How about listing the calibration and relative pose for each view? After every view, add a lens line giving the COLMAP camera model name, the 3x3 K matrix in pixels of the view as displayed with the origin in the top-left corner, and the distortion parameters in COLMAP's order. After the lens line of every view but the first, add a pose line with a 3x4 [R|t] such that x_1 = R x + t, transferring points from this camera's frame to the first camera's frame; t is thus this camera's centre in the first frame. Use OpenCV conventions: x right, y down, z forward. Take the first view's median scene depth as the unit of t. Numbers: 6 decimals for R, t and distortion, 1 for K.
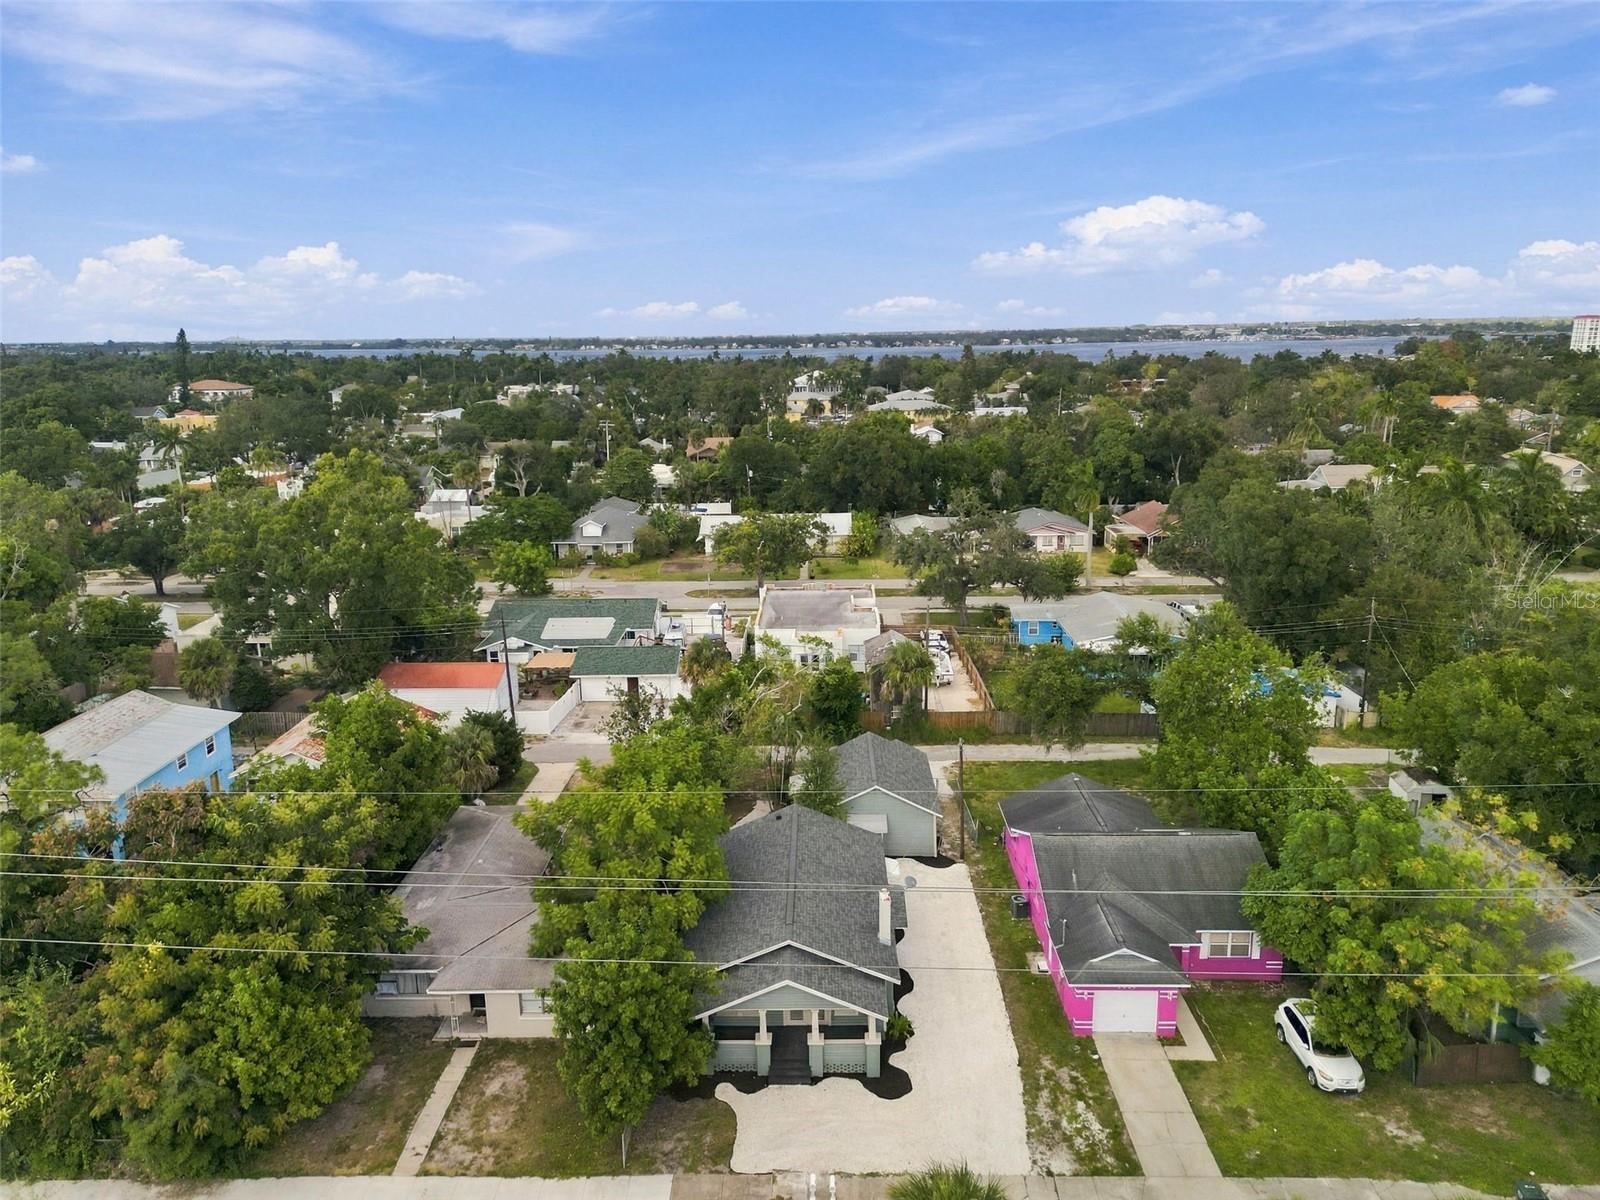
lens RADIAL K [[1113.9, 0, 804.2], [0, 1113.9, 599.9], [0, 0, 1]] dist [0.080693, -0.079432]
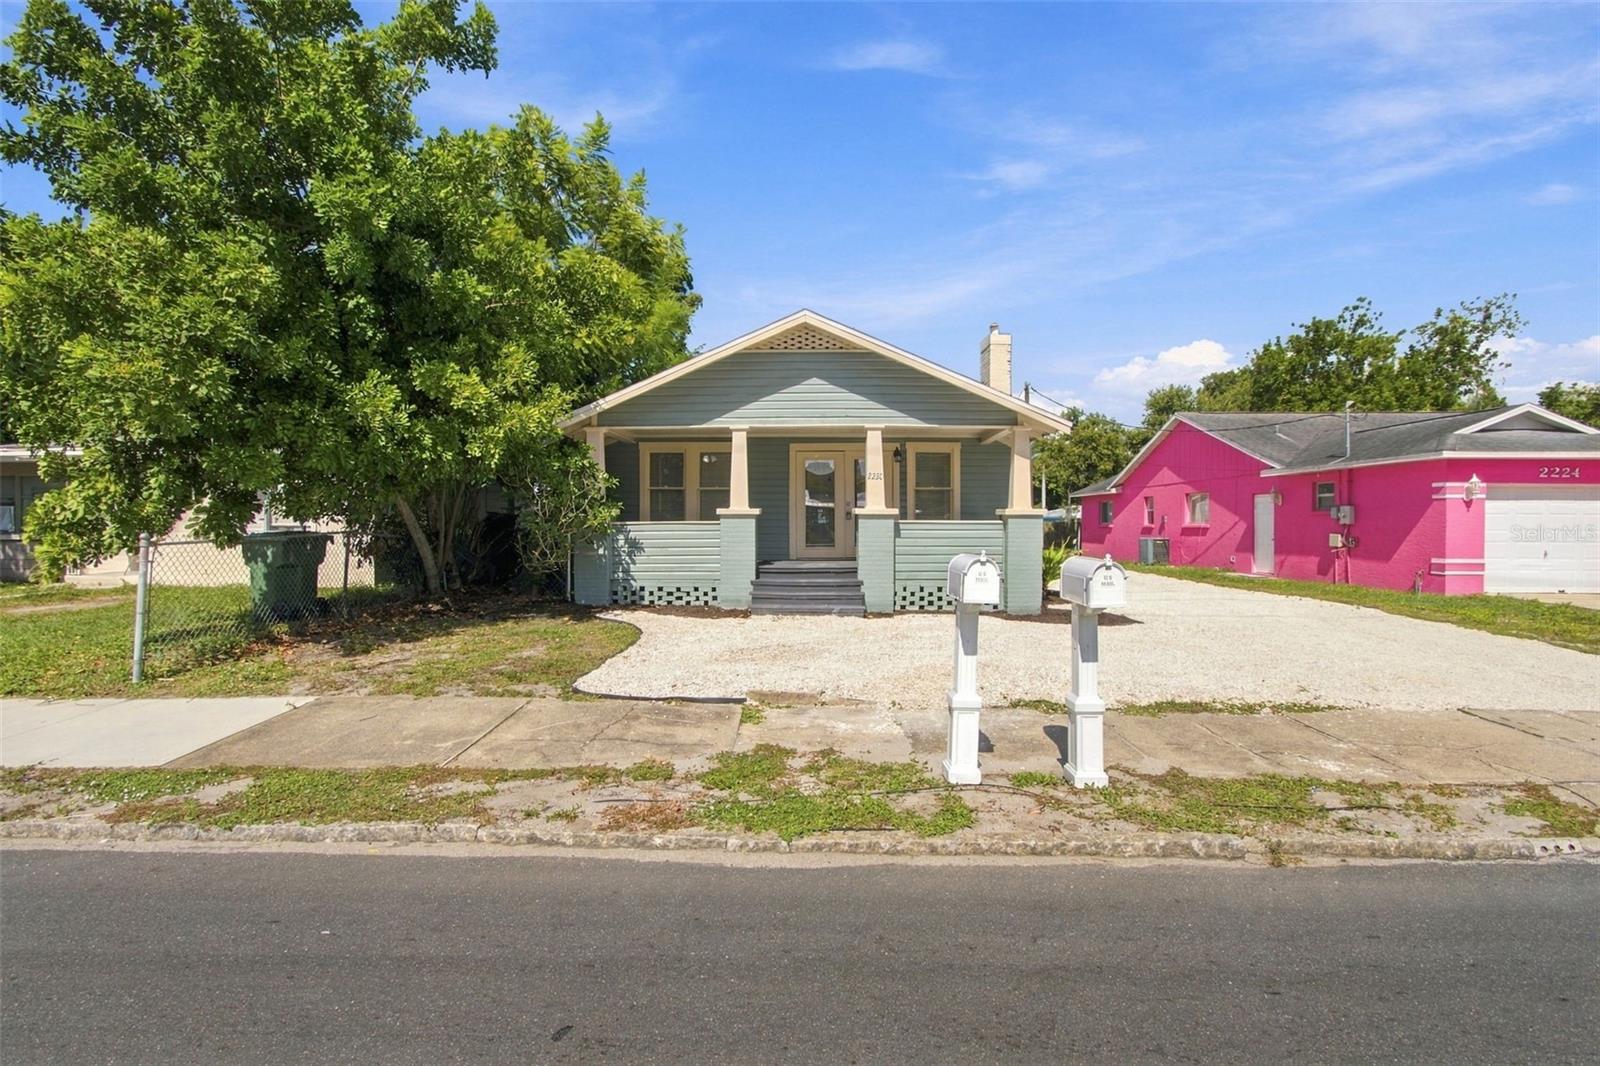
lens RADIAL K [[720.8, 0, 792.2], [0, 720.8, 535.0], [0, 0, 1]] dist [-0.050189, 0.042877]
pose [[0.999876, 0.012818, -0.009203, -0.010146], [-0.014549, 0.974652, -0.223254, 0.298241], [0.006108, 0.223360, 0.974717, 0.500578]]
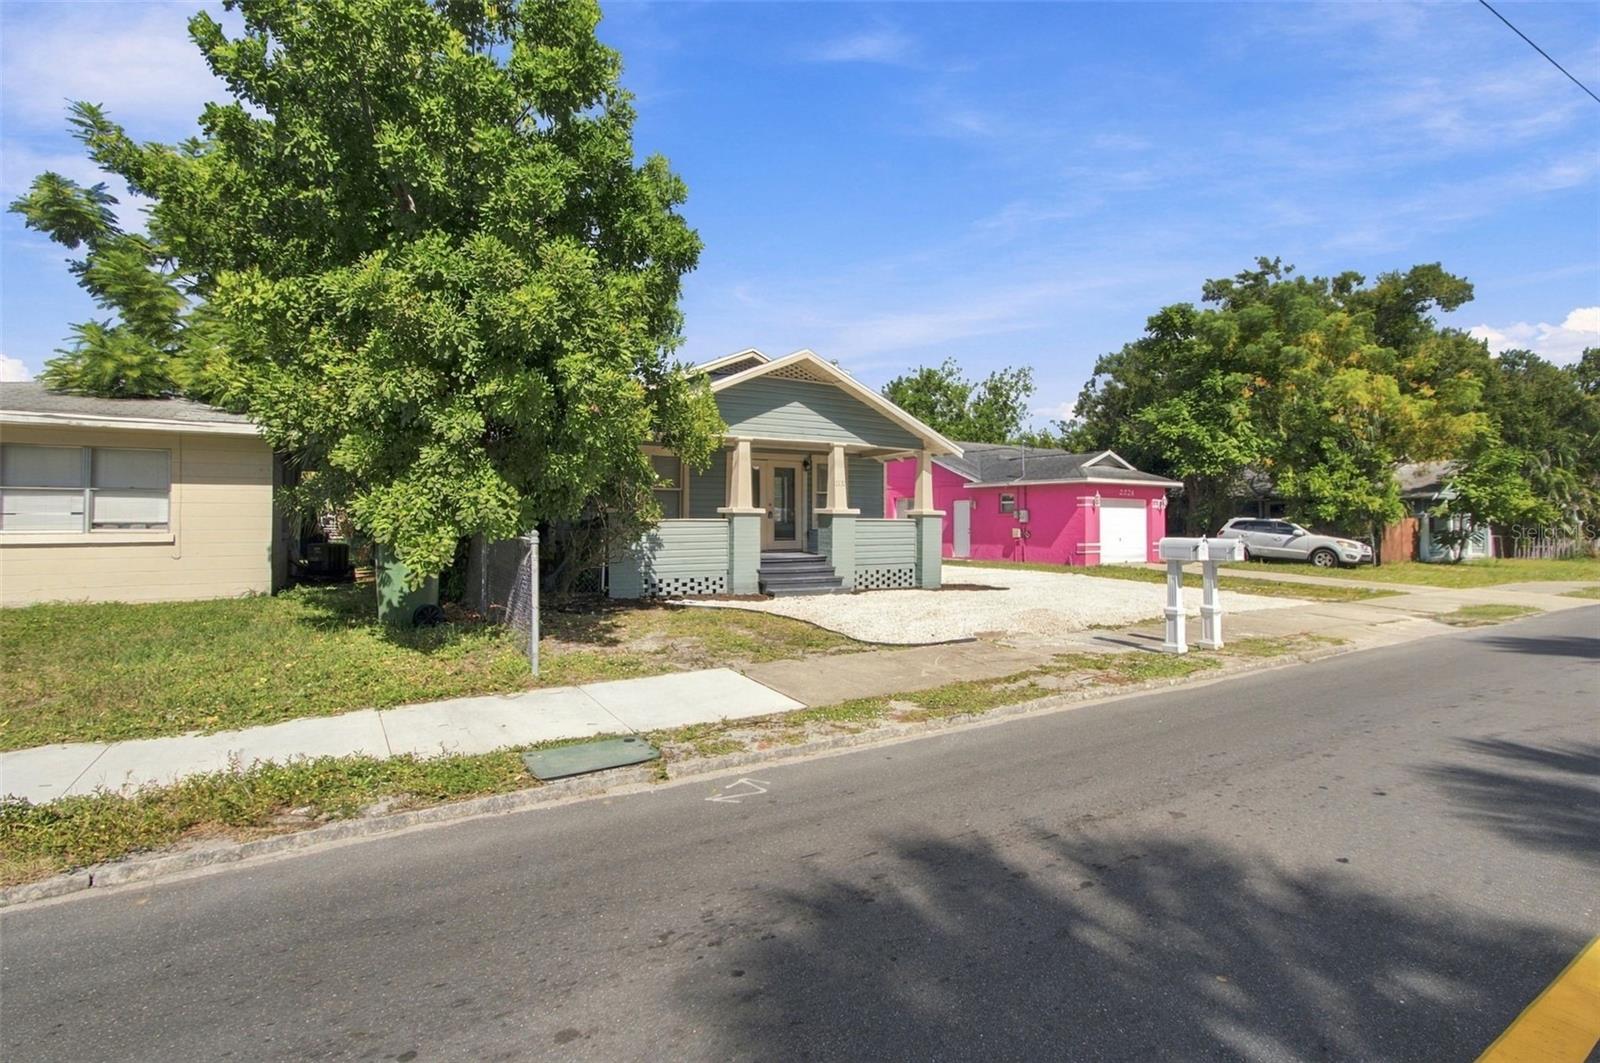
lens RADIAL K [[743.1, 0, 787.2], [0, 743.1, 514.0], [0, 0, 1]] dist [-0.071954, 0.052003]
pose [[0.847232, 0.020322, 0.530834, -0.117209], [0.113950, 0.969056, -0.218967, 0.301704], [-0.518858, 0.246005, 0.818699, 0.492911]]
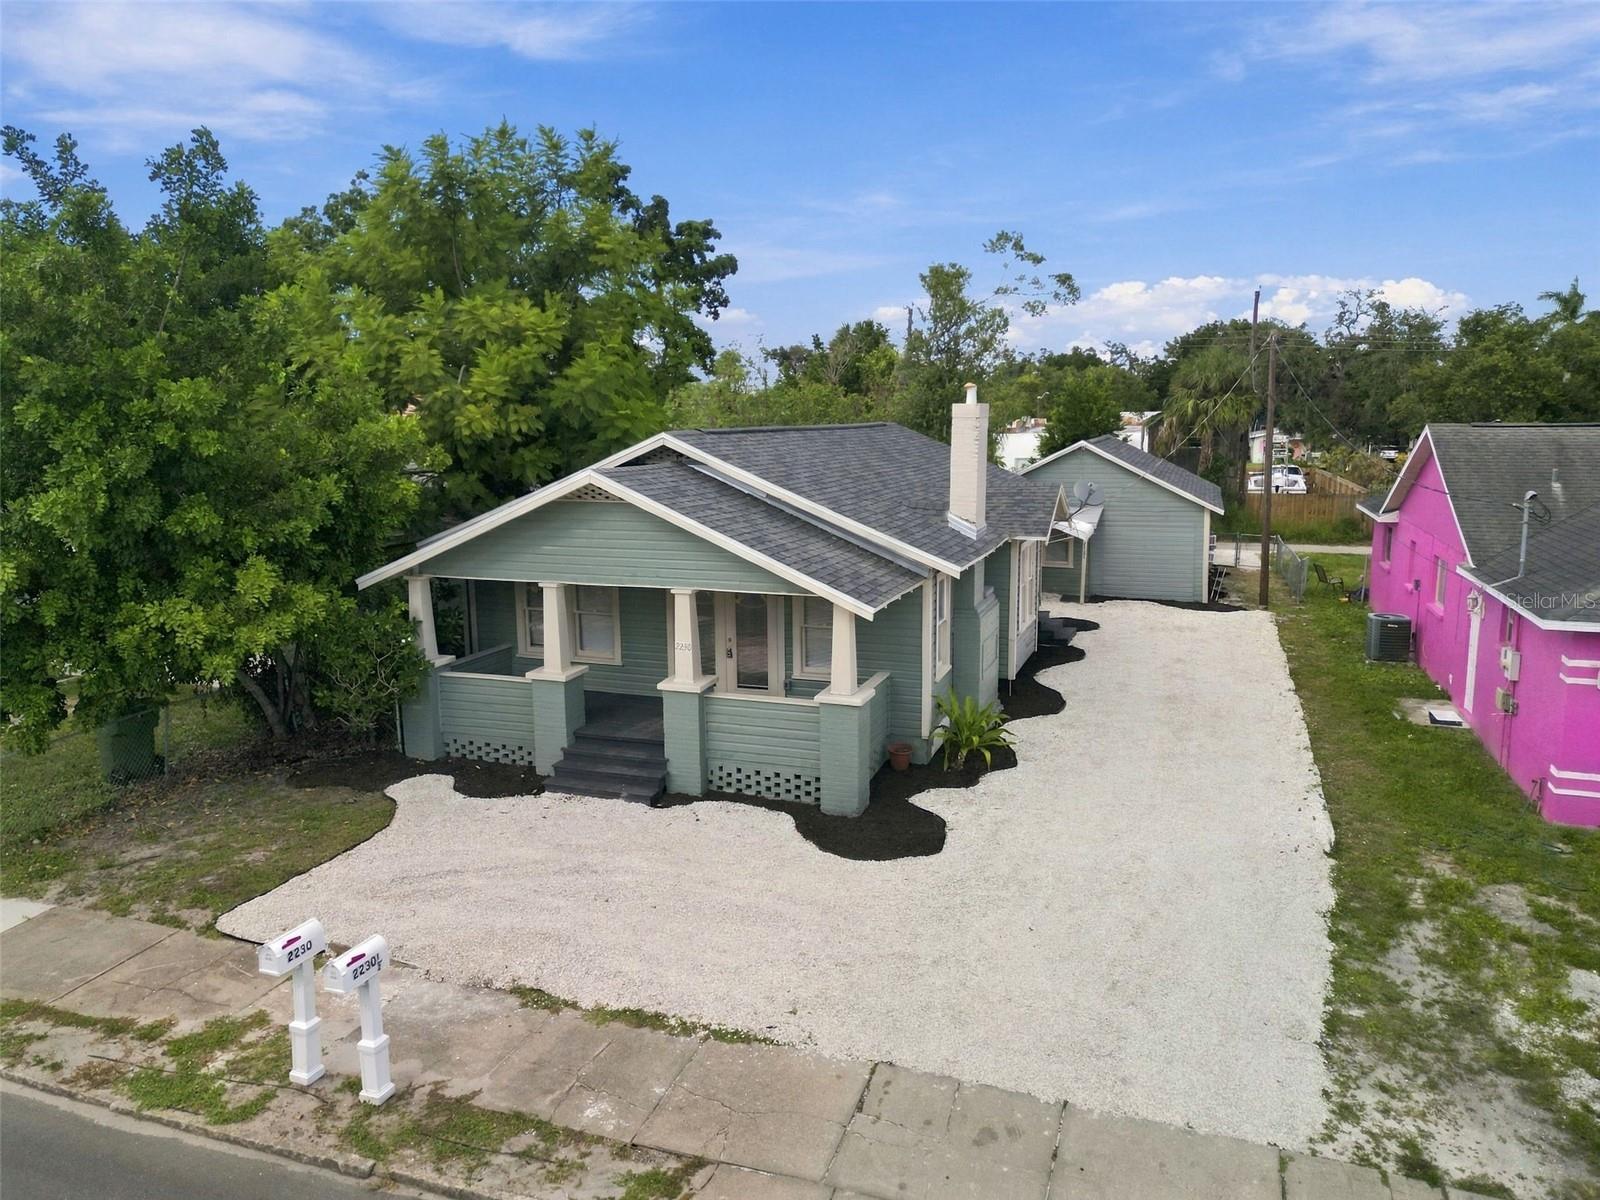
lens RADIAL K [[1113.9, 0, 804.2], [0, 1113.9, 599.9], [0, 0, 1]] dist [0.080693, -0.079432]
pose [[0.945996, 0.060066, -0.318565, 0.100560], [-0.081695, 0.995141, -0.054962, 0.250215], [0.313716, 0.078019, 0.946306, 0.449960]]
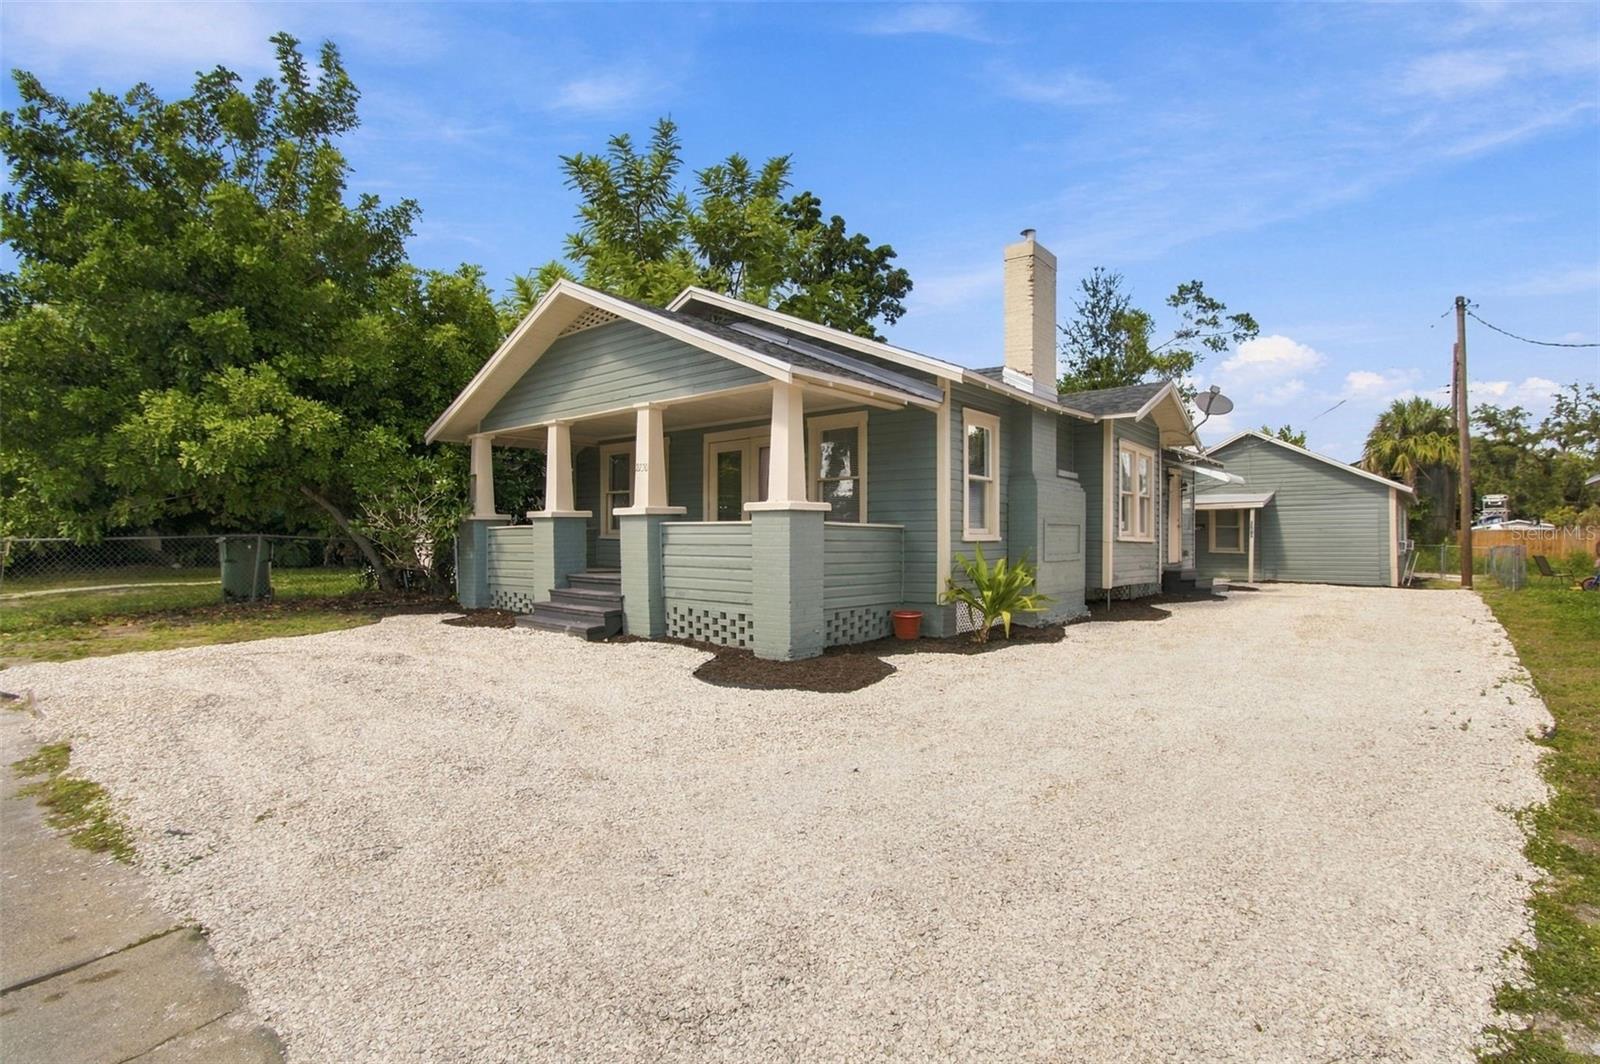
lens RADIAL K [[761.5, 0, 836.0], [0, 761.5, 544.0], [0, 0, 1]] dist [-0.010923, 0.000971]
pose [[0.787749, 0.018606, -0.615715, 0.118468], [-0.157477, 0.972412, -0.172092, 0.280614], [0.595527, 0.232526, 0.768947, 0.573911]]
